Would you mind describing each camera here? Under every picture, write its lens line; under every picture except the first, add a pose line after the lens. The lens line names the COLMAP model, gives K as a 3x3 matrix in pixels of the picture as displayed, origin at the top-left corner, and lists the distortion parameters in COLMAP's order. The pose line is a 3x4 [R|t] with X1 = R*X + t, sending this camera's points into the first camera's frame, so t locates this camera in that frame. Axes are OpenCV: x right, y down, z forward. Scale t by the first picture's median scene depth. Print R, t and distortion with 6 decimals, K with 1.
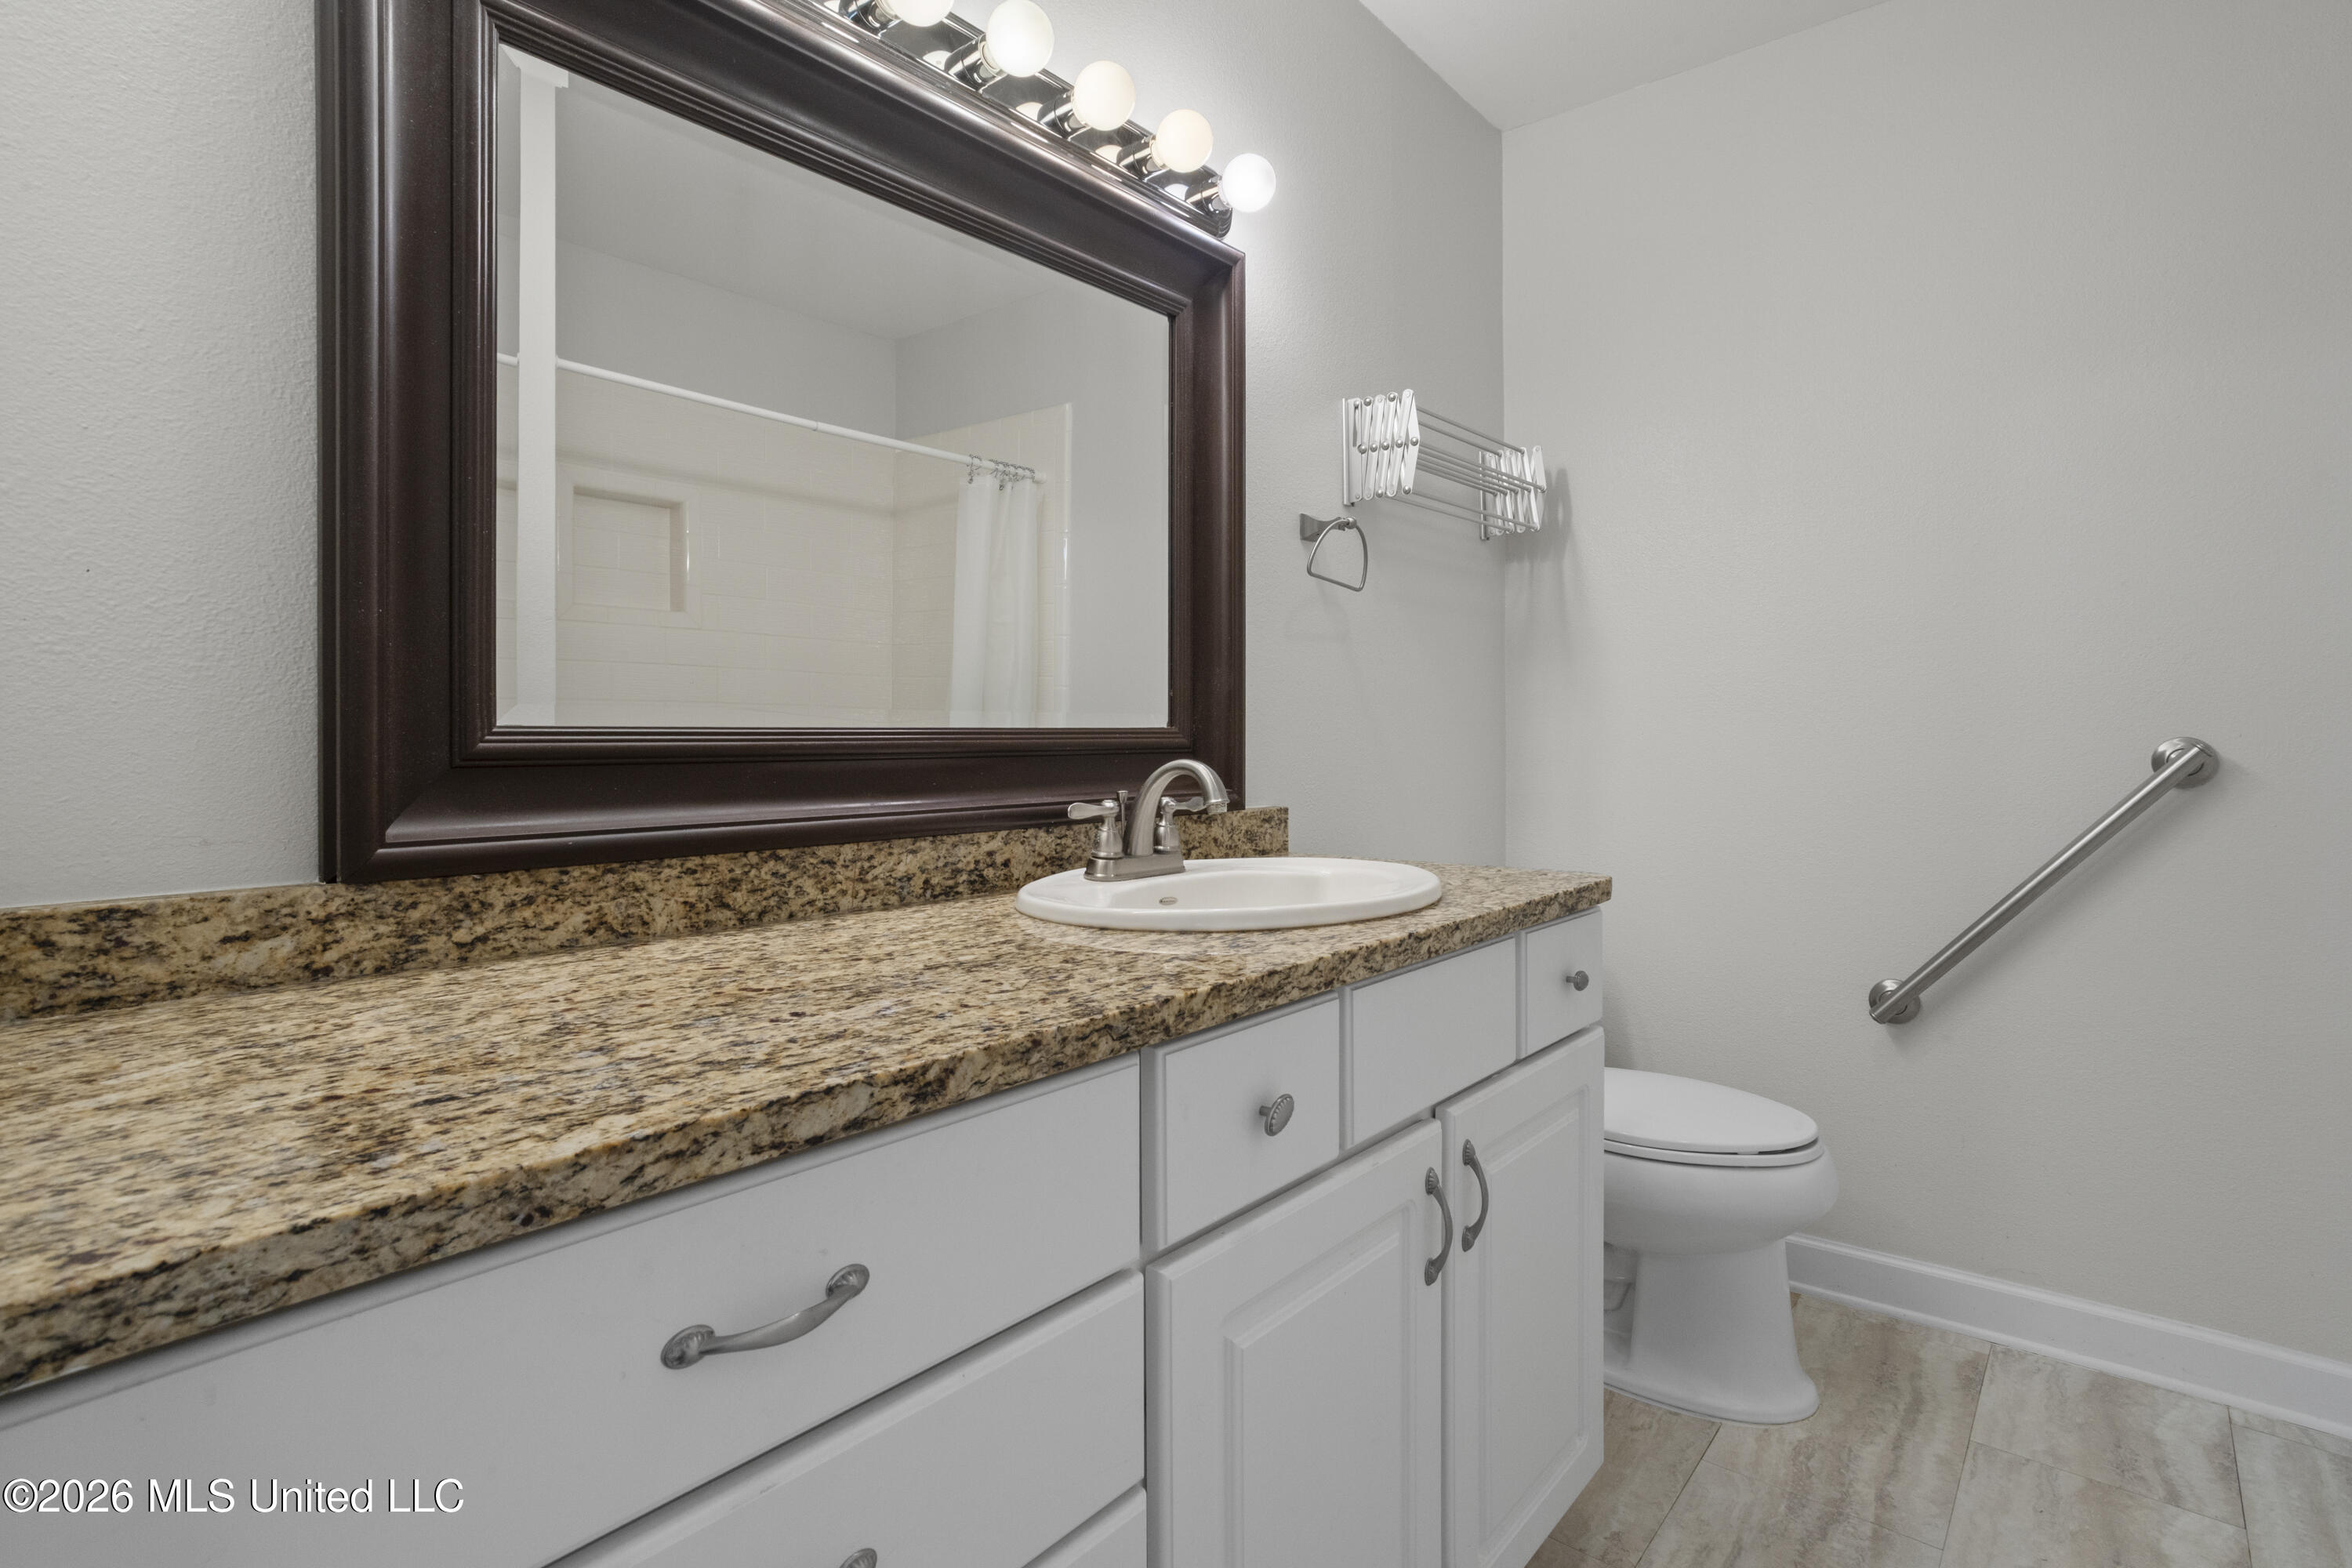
lens RADIAL K [[1153.7, 0, 1168.8], [0, 1153.7, 768.3], [0, 0, 1]] dist [-0.046448, 0.033482]
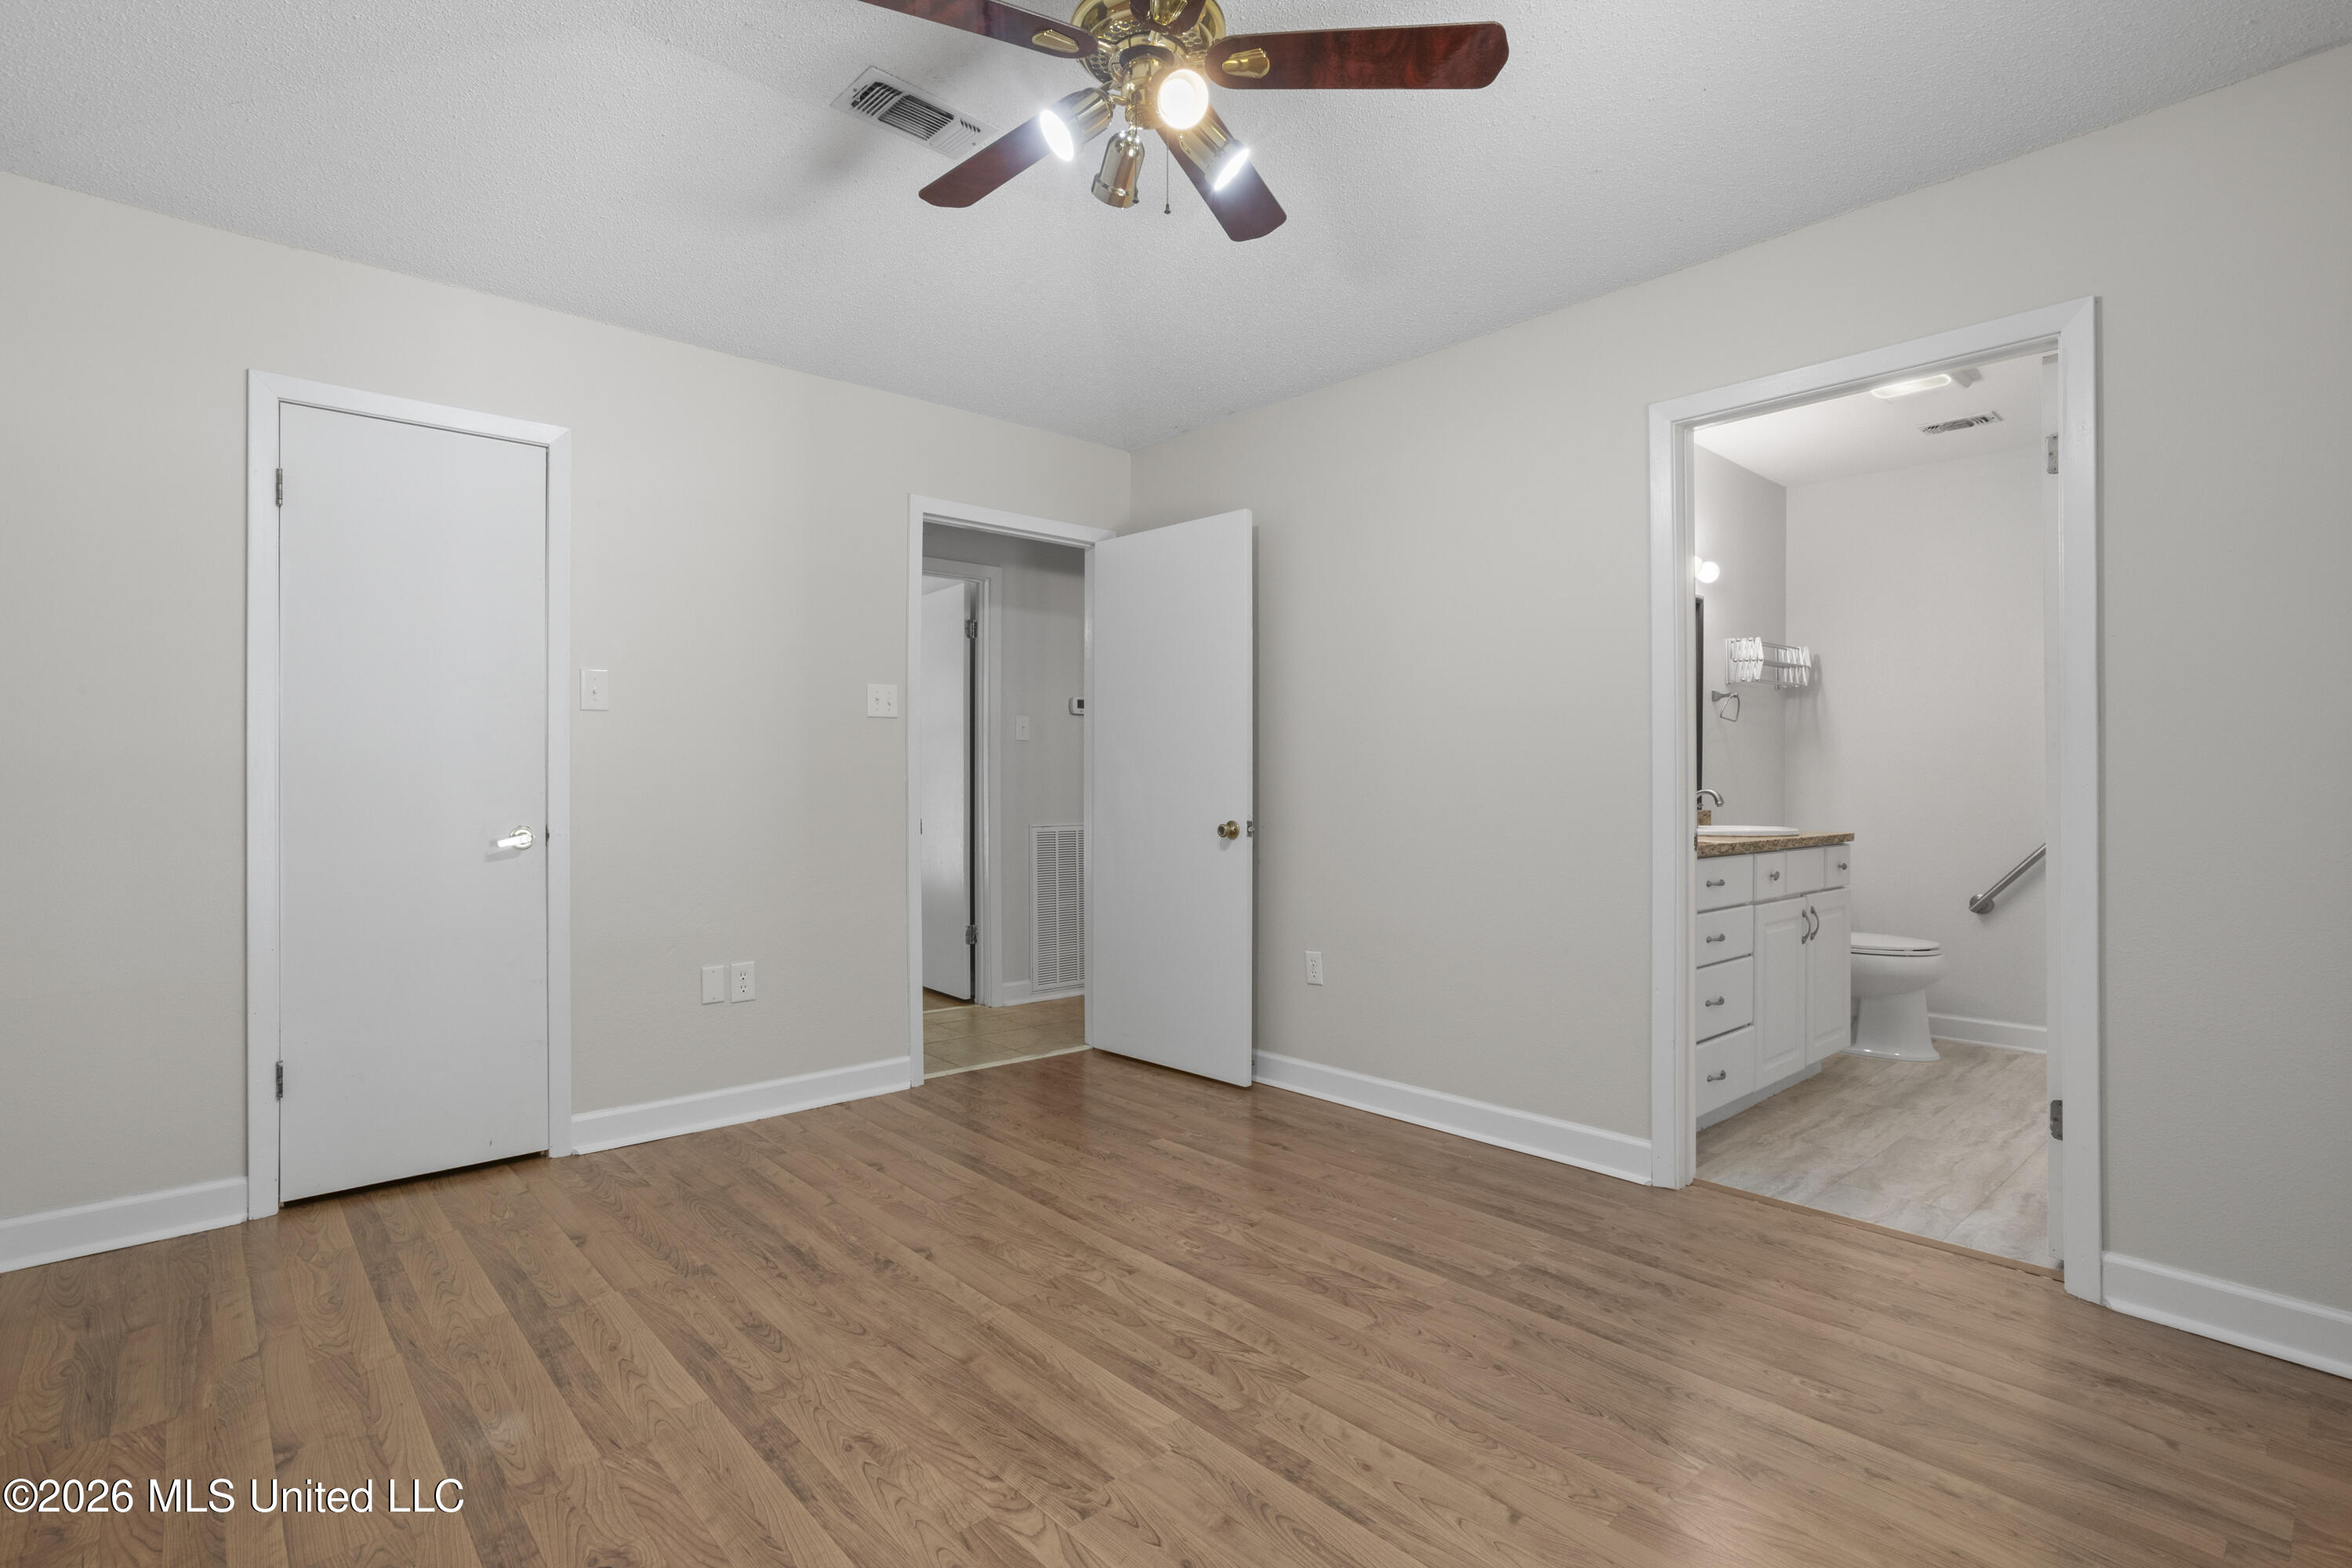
lens RADIAL K [[1133.1, 0, 1167.0], [0, 1133.1, 795.7], [0, 0, 1]] dist [-0.051500, 0.031391]
pose [[0.990623, 0.008656, -0.136353, -0.688214], [-0.010733, 0.999837, -0.014505, 0.046785], [0.136205, 0.015833, 0.990554, -1.469166]]
